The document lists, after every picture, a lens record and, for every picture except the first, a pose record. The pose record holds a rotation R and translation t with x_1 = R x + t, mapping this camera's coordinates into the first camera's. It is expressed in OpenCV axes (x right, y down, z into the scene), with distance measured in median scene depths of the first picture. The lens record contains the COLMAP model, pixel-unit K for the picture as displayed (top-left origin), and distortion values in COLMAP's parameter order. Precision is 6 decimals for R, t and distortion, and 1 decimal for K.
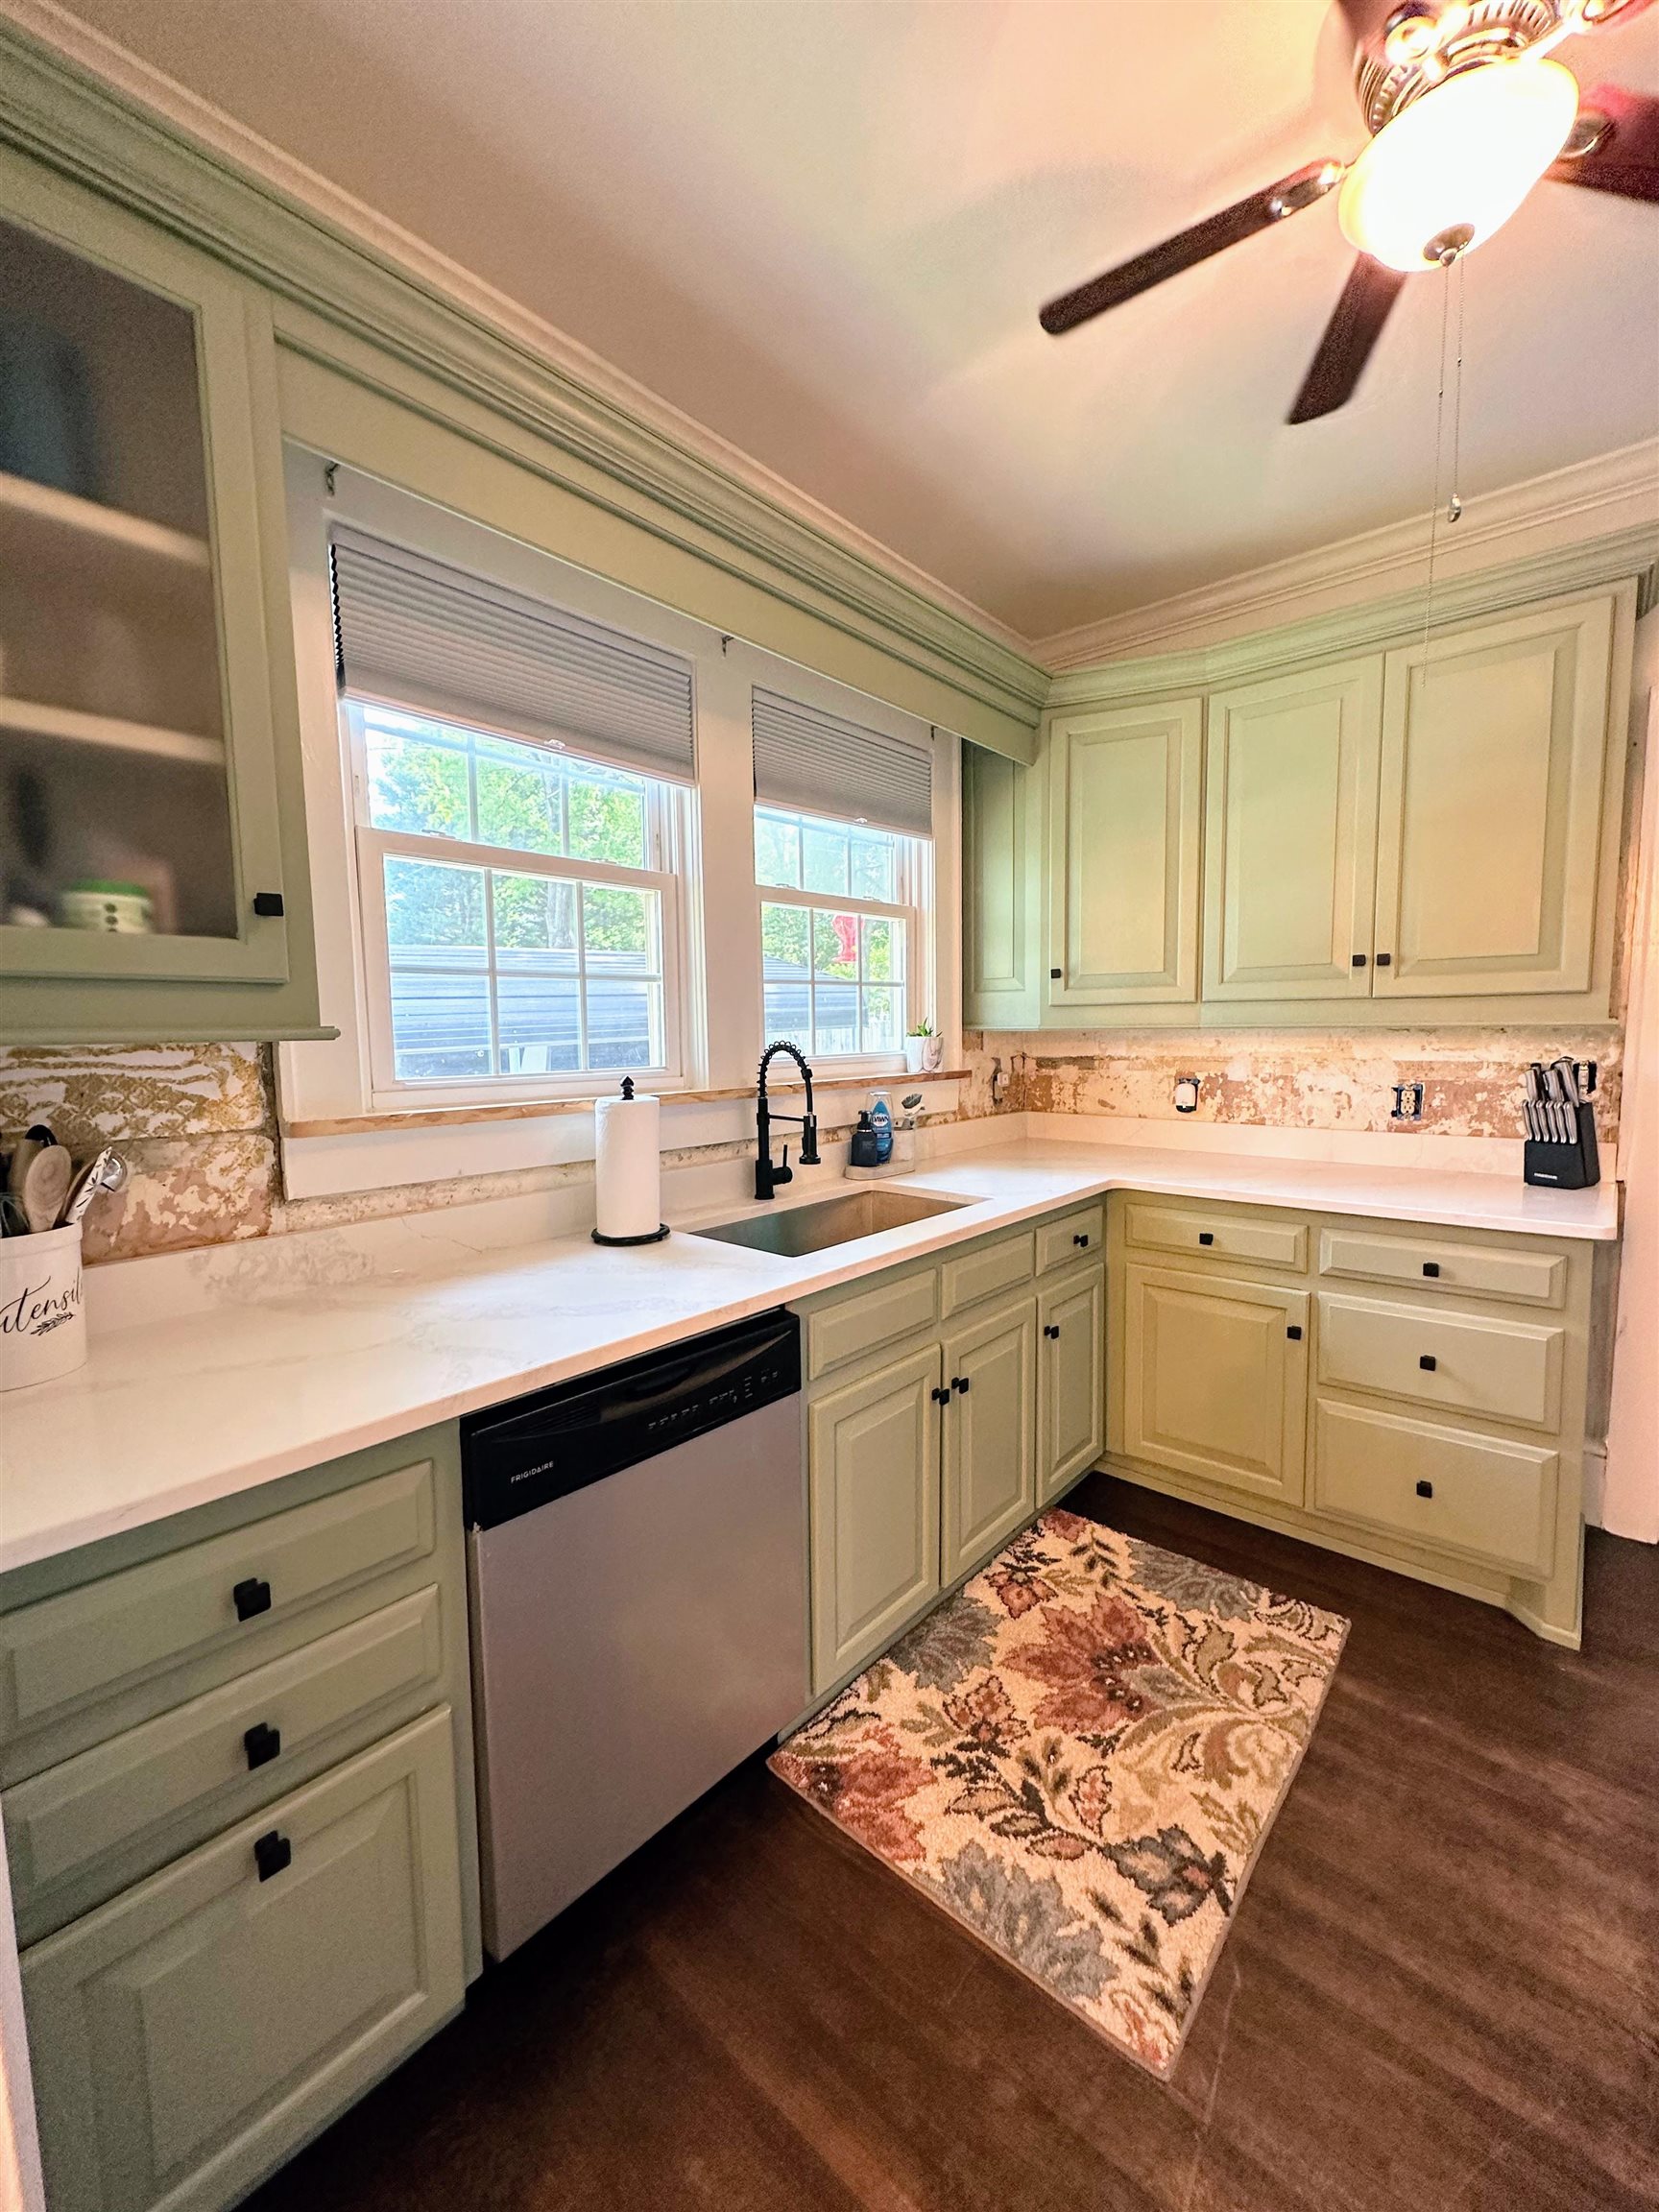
lens RADIAL K [[887.3, 0, 829.5], [0, 887.3, 1106.0], [0, 0, 1]] dist [-0.001252, -0.000330]
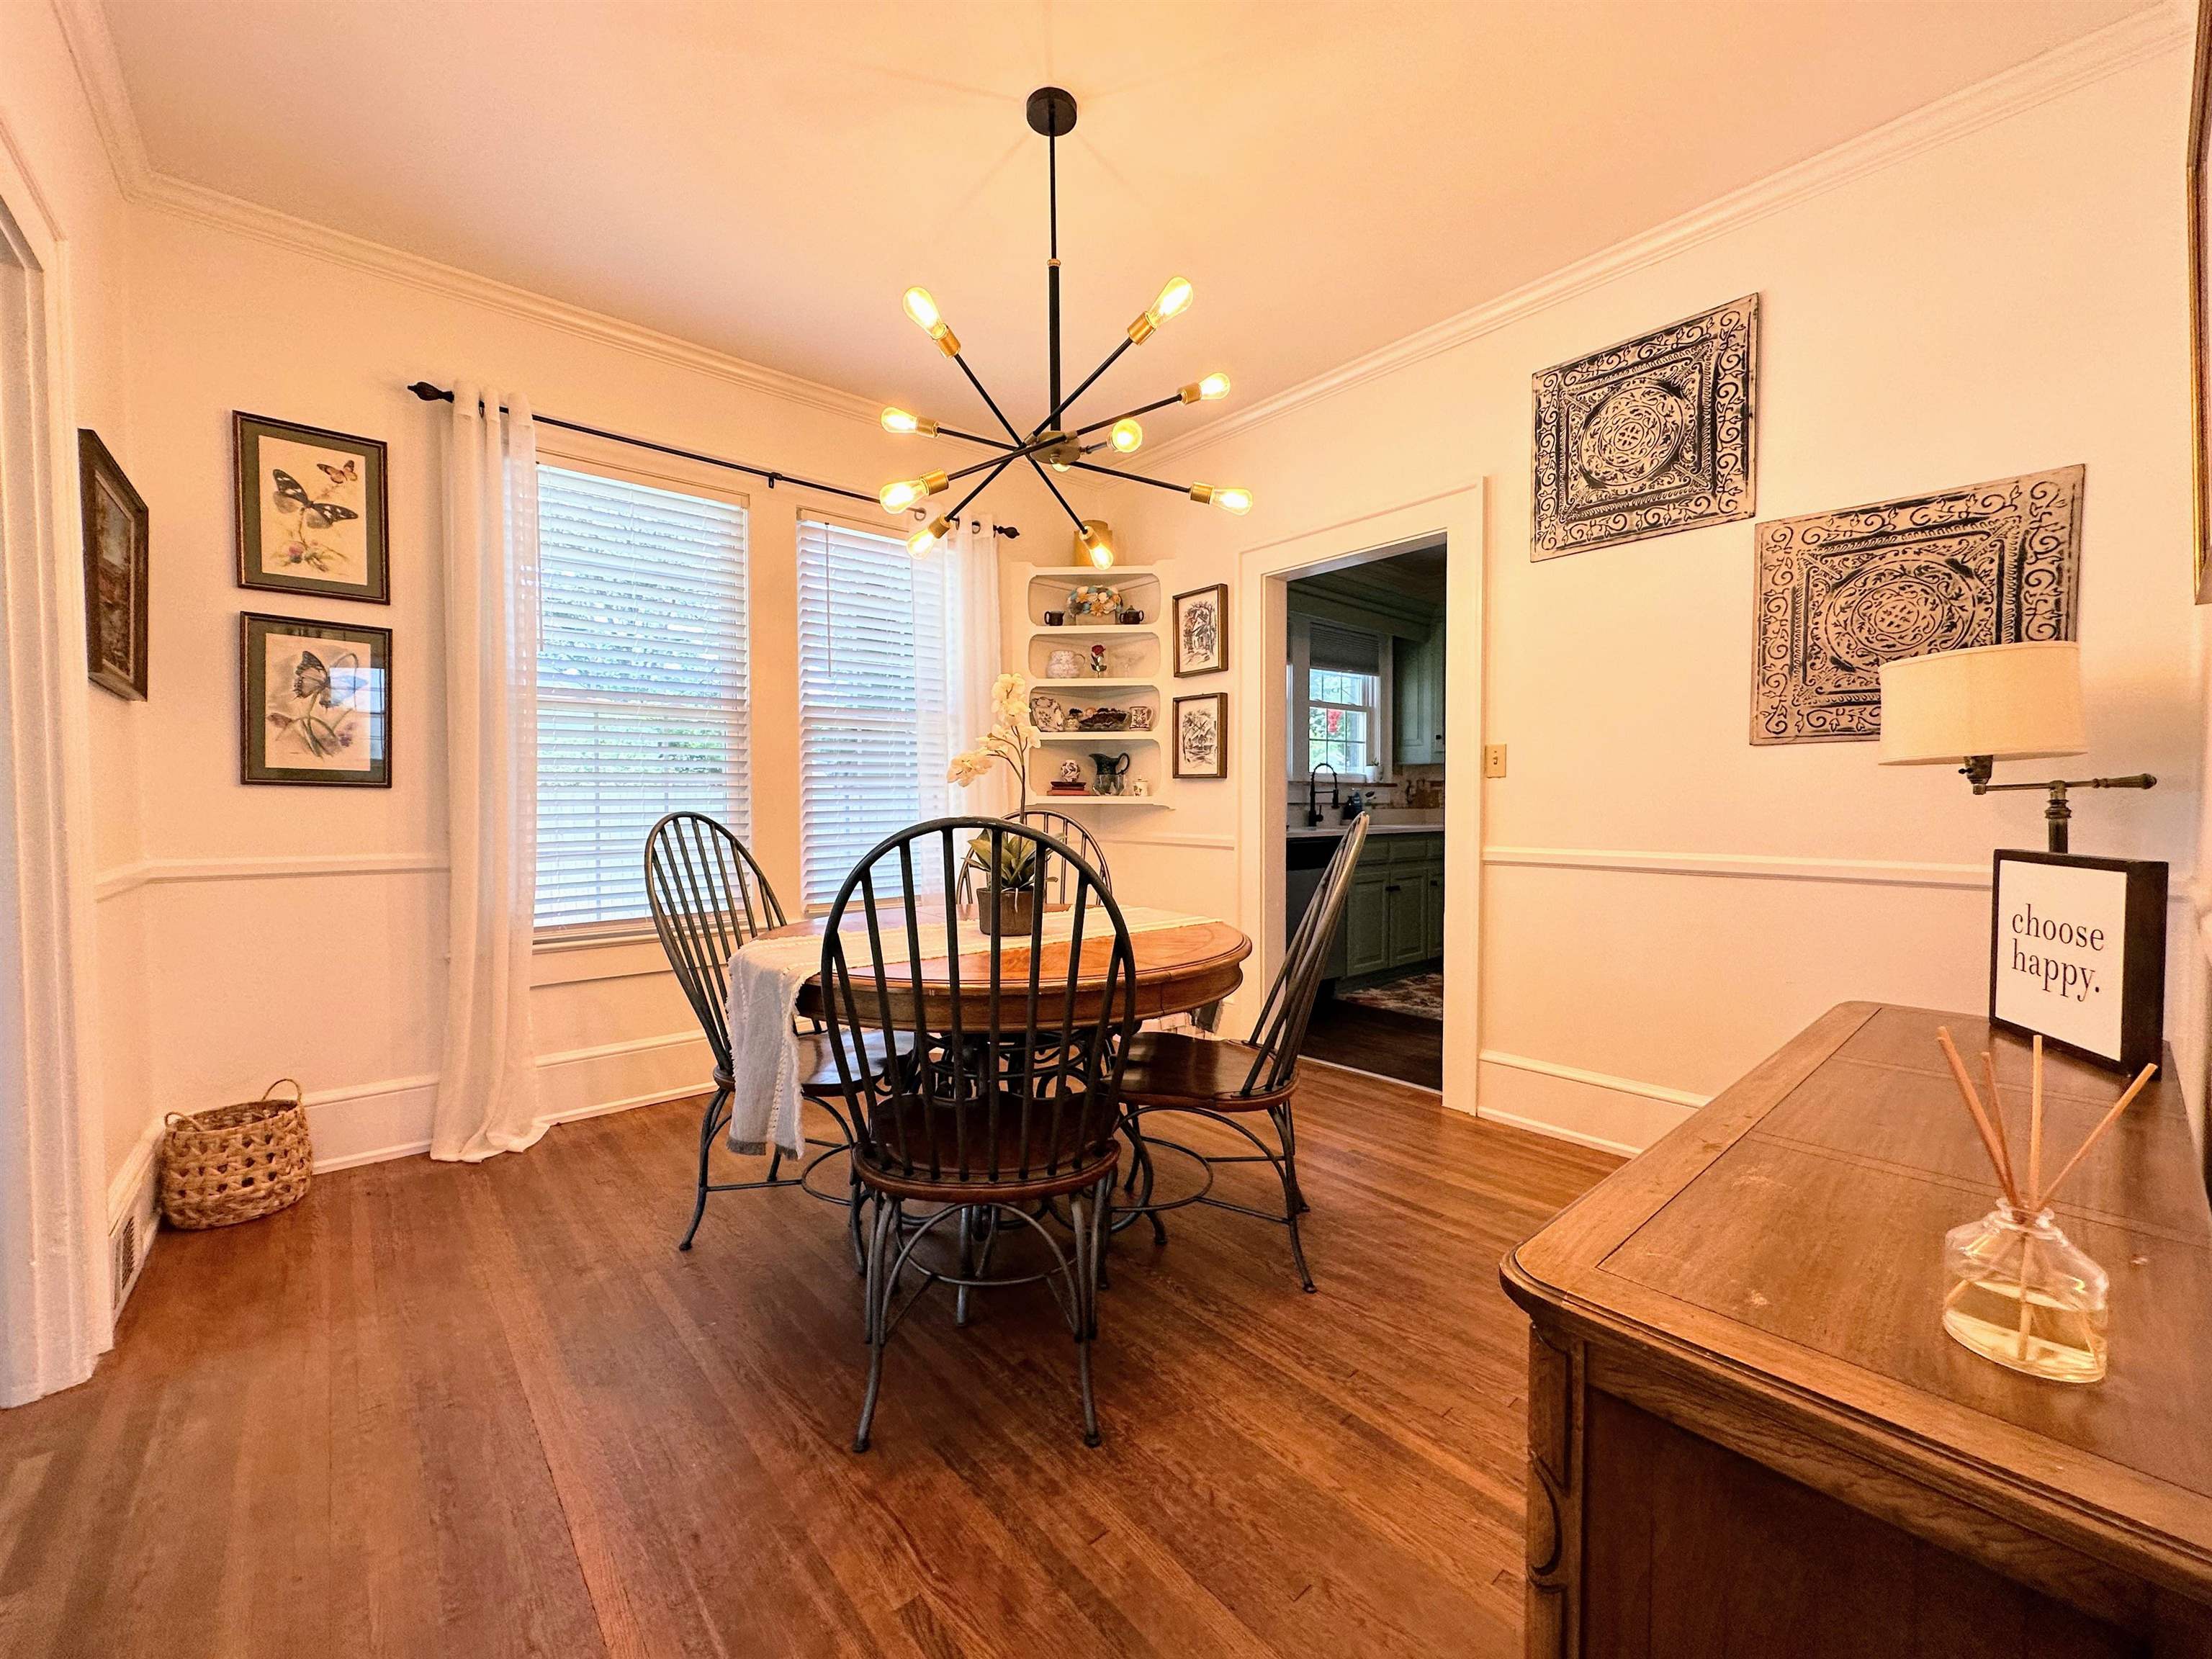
lens RADIAL K [[870.2, 0, 1106.0], [0, 870.2, 829.5], [0, 0, 1]] dist [-0.000144, -0.000002]
pose [[0.989933, 0.010997, -0.141106, -0.248919], [-0.019704, 0.997976, -0.060454, 0.223352], [0.140156, 0.062626, 0.988147, -1.214899]]
